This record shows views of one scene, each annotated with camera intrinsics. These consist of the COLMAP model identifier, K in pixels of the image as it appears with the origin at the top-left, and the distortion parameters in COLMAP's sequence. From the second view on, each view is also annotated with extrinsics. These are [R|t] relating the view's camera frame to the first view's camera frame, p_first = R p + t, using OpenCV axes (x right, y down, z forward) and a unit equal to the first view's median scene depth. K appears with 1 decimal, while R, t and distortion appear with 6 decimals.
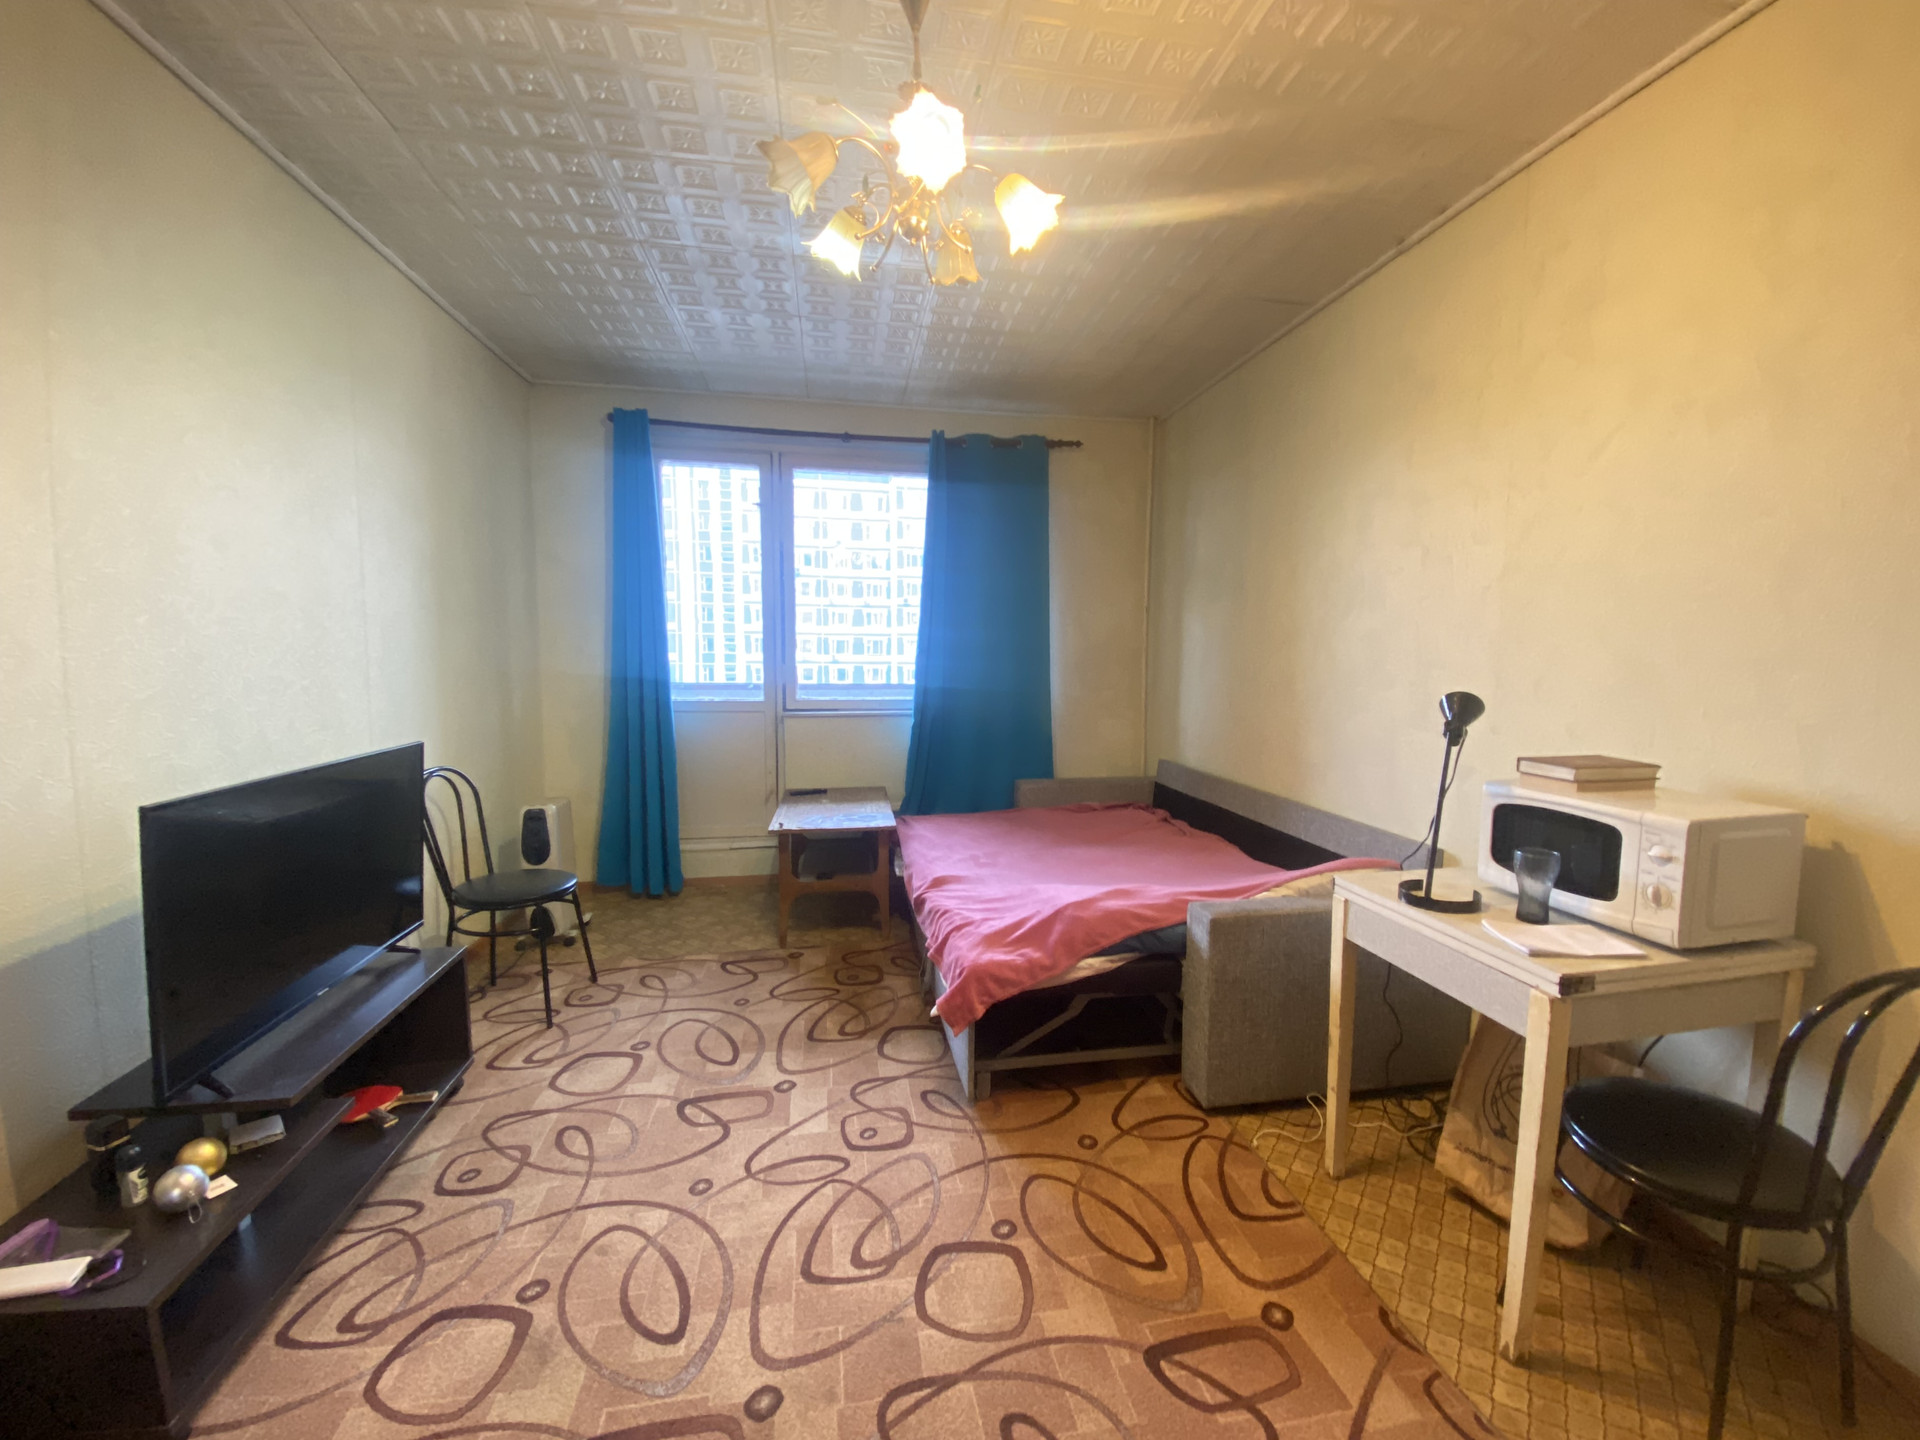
lens RADIAL K [[777.6, 0, 943.1], [0, 777.6, 706.4], [0, 0, 1]] dist [0.018354, -0.019033]
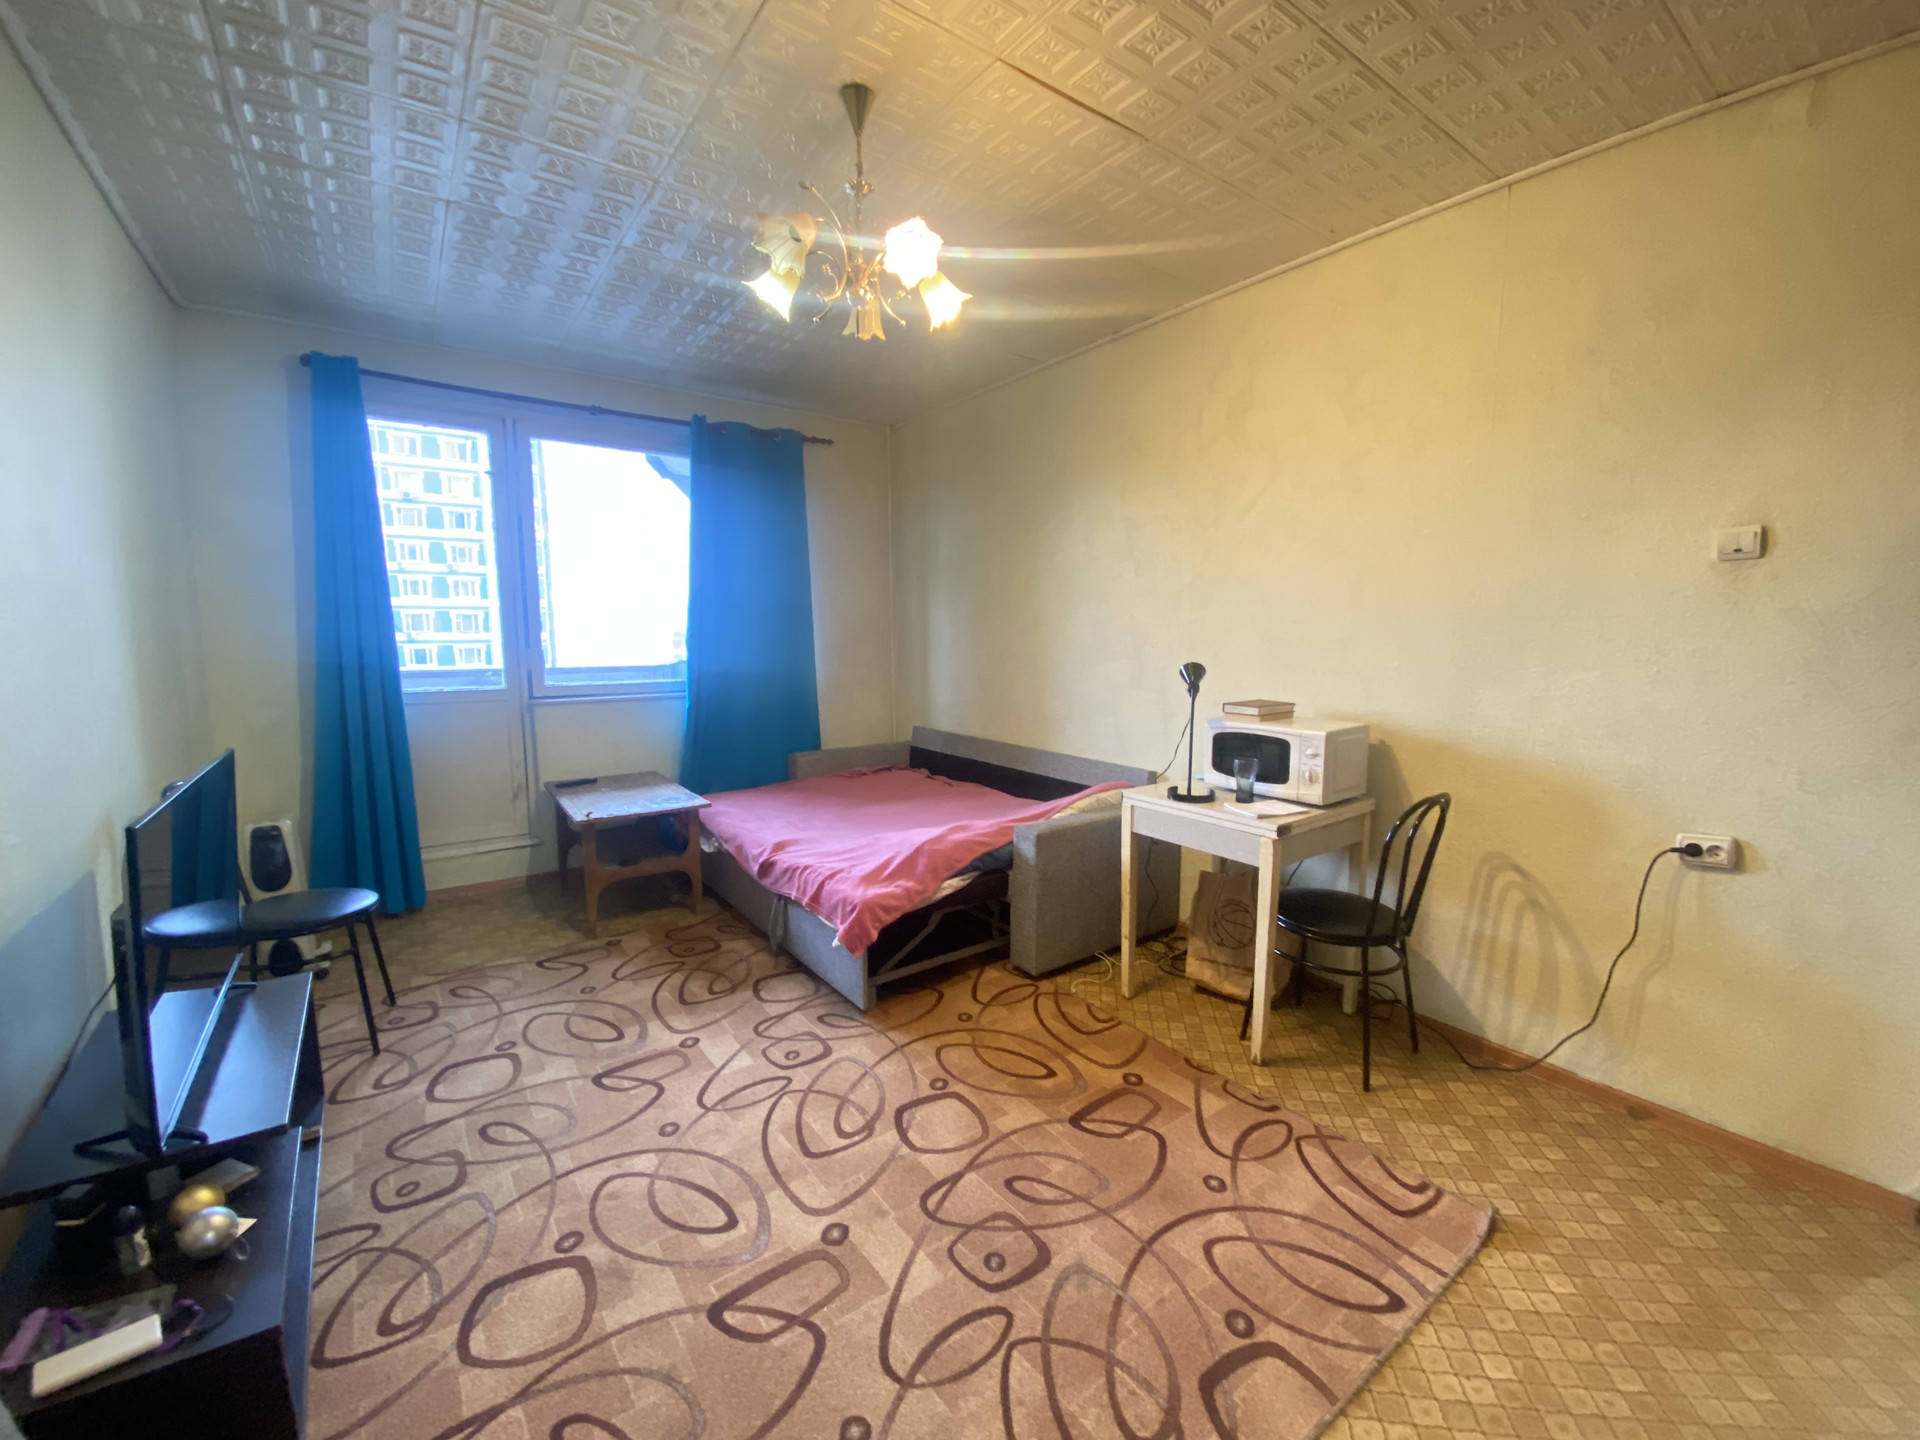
lens RADIAL K [[777.6, 0, 953.7], [0, 777.6, 701.3], [0, 0, 1]] dist [0.018354, -0.019033]
pose [[0.898885, -0.047246, 0.435629, -0.402634], [0.036825, 0.998798, 0.032337, -0.007544], [-0.436634, -0.013025, 0.899545, -0.157031]]
